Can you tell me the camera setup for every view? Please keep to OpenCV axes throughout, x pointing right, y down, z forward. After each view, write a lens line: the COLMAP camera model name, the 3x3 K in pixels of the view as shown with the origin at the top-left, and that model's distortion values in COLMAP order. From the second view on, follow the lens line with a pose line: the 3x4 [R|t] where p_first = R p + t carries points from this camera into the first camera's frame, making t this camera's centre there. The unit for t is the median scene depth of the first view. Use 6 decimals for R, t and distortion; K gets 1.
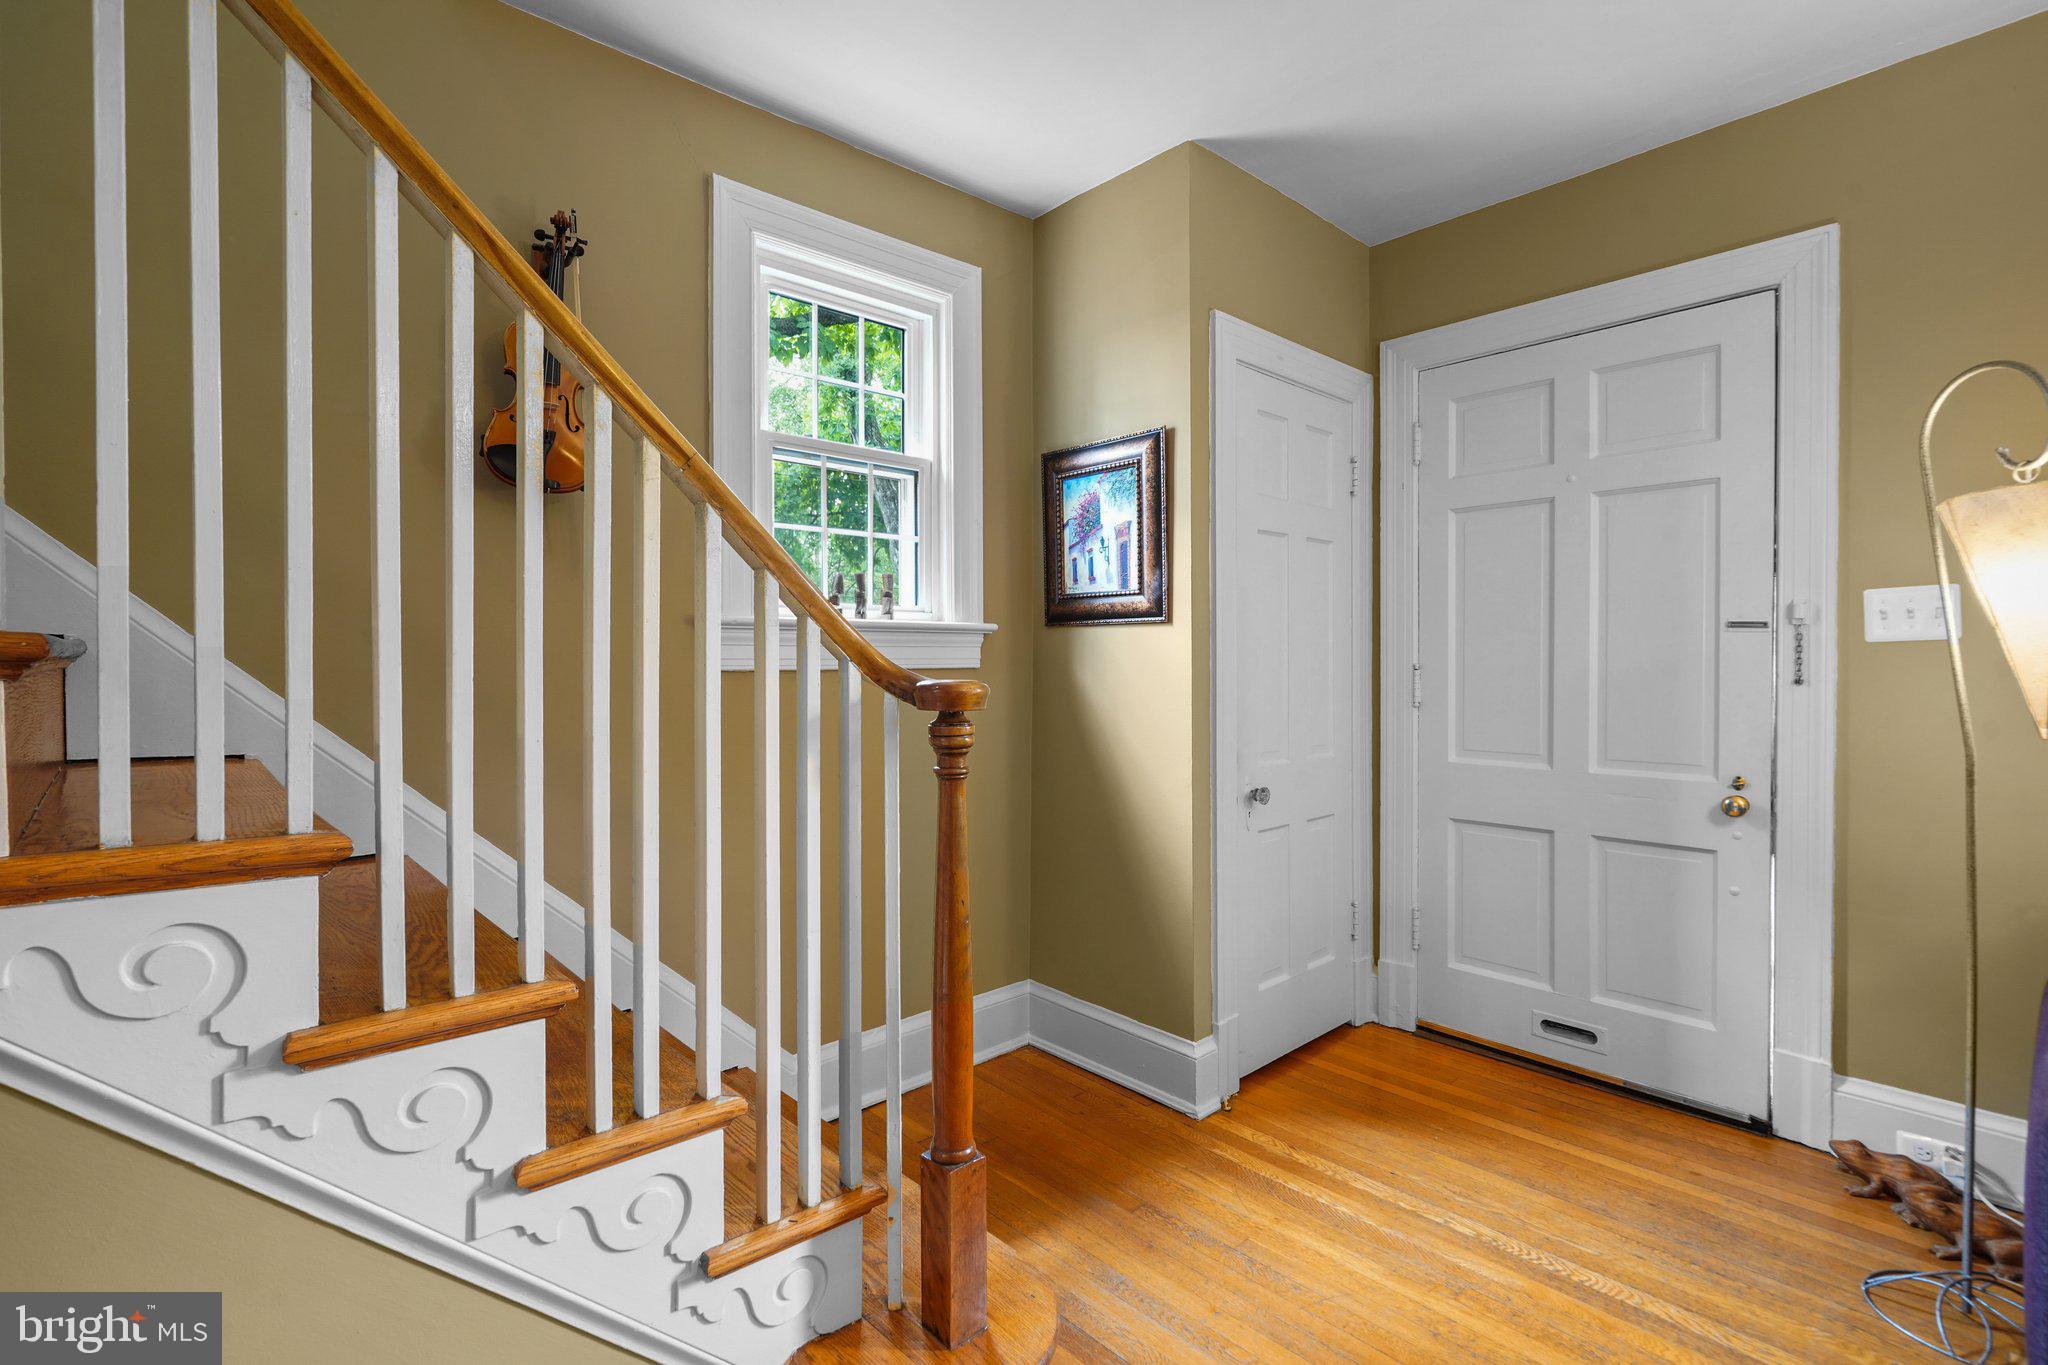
lens RADIAL K [[939.1, 0, 1018.2], [0, 939.1, 672.2], [0, 0, 1]] dist [-0.000115, 0.000140]
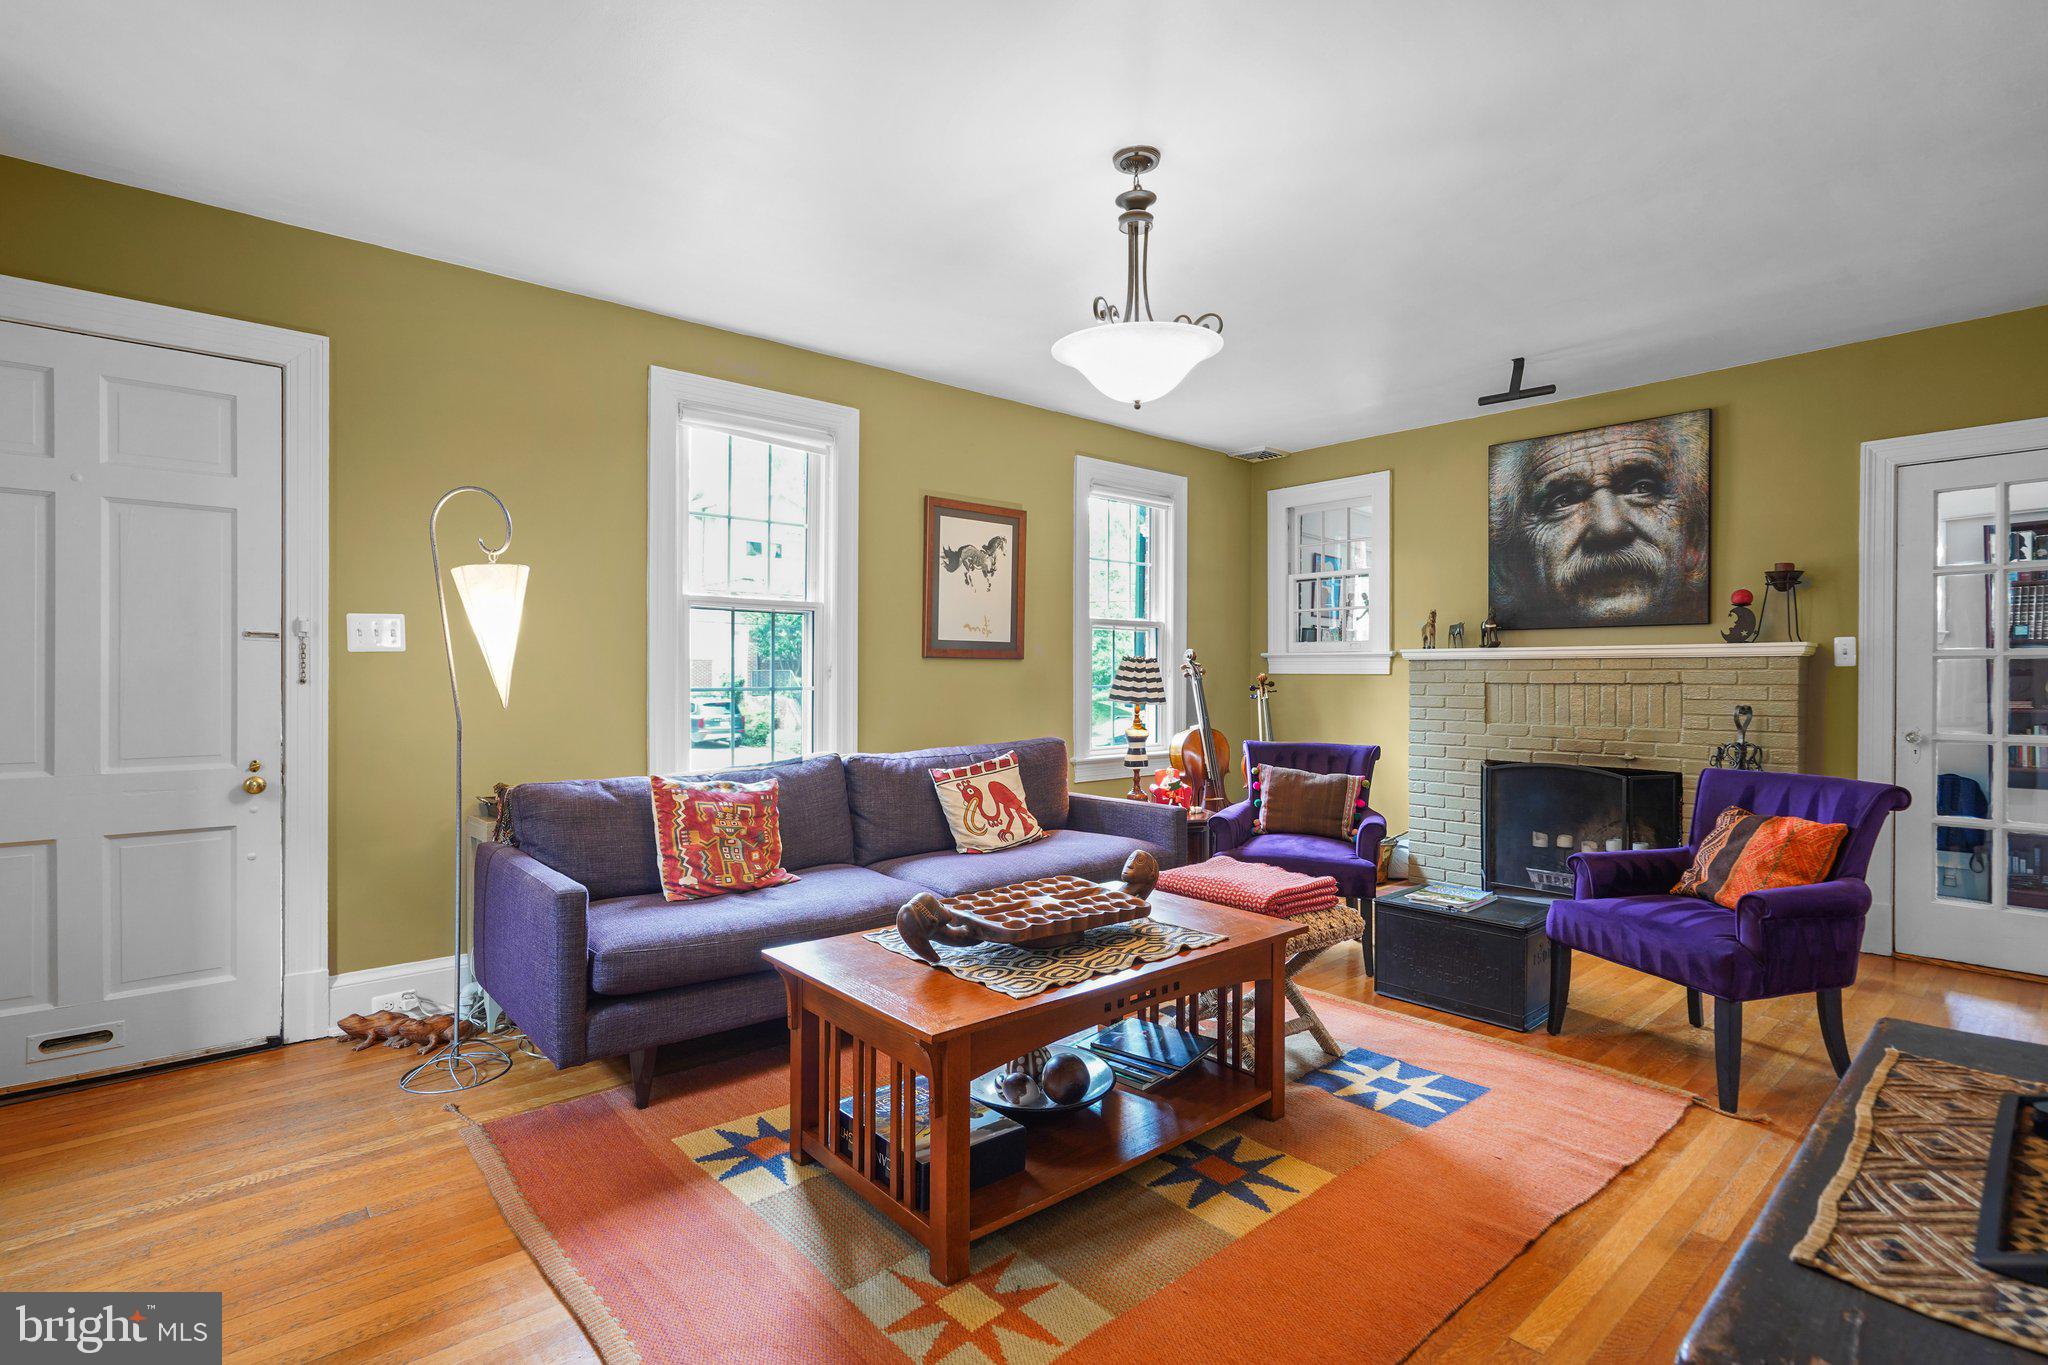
lens RADIAL K [[960.0, 0, 1024.0], [0, 960.0, 682.5], [0, 0, 1]] dist [-0.001583, -0.000041]
pose [[0.021566, -0.004618, 0.999757, -0.437382], [0.006267, 0.999970, 0.004483, 0.011353], [-0.999748, 0.006169, 0.021594, -0.013387]]
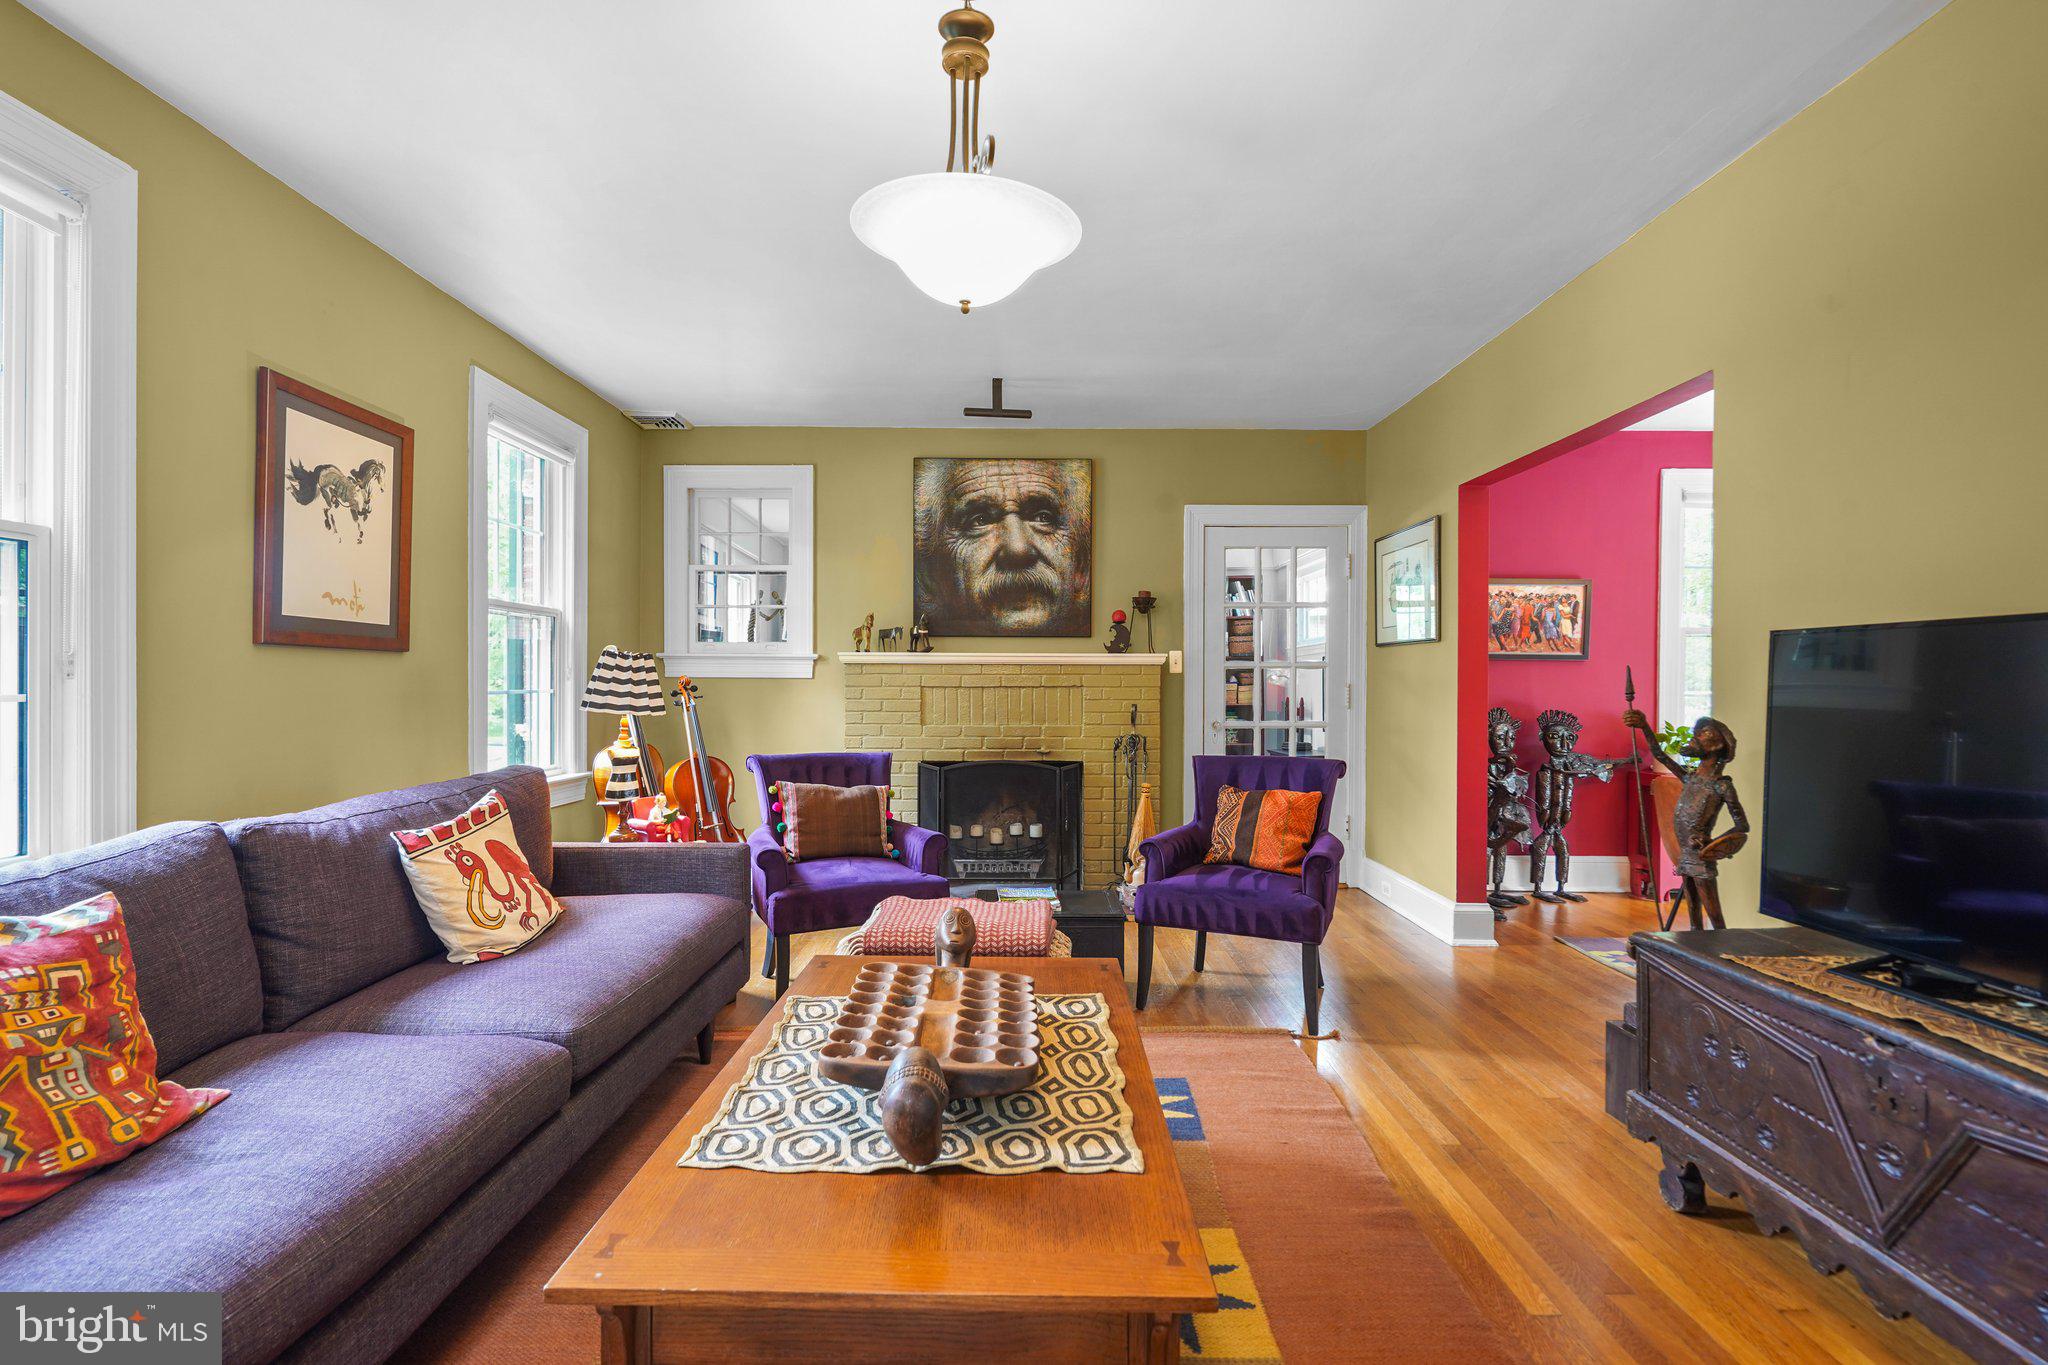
lens RADIAL K [[937.2, 0, 1016.9], [0, 937.2, 690.0], [0, 0, 1]] dist [0.001775, 0.000849]
pose [[-0.733038, -0.003483, 0.680178, 0.076830], [0.004468, 0.999941, 0.009936, 0.015971], [-0.680173, 0.010322, -0.732979, 0.426028]]
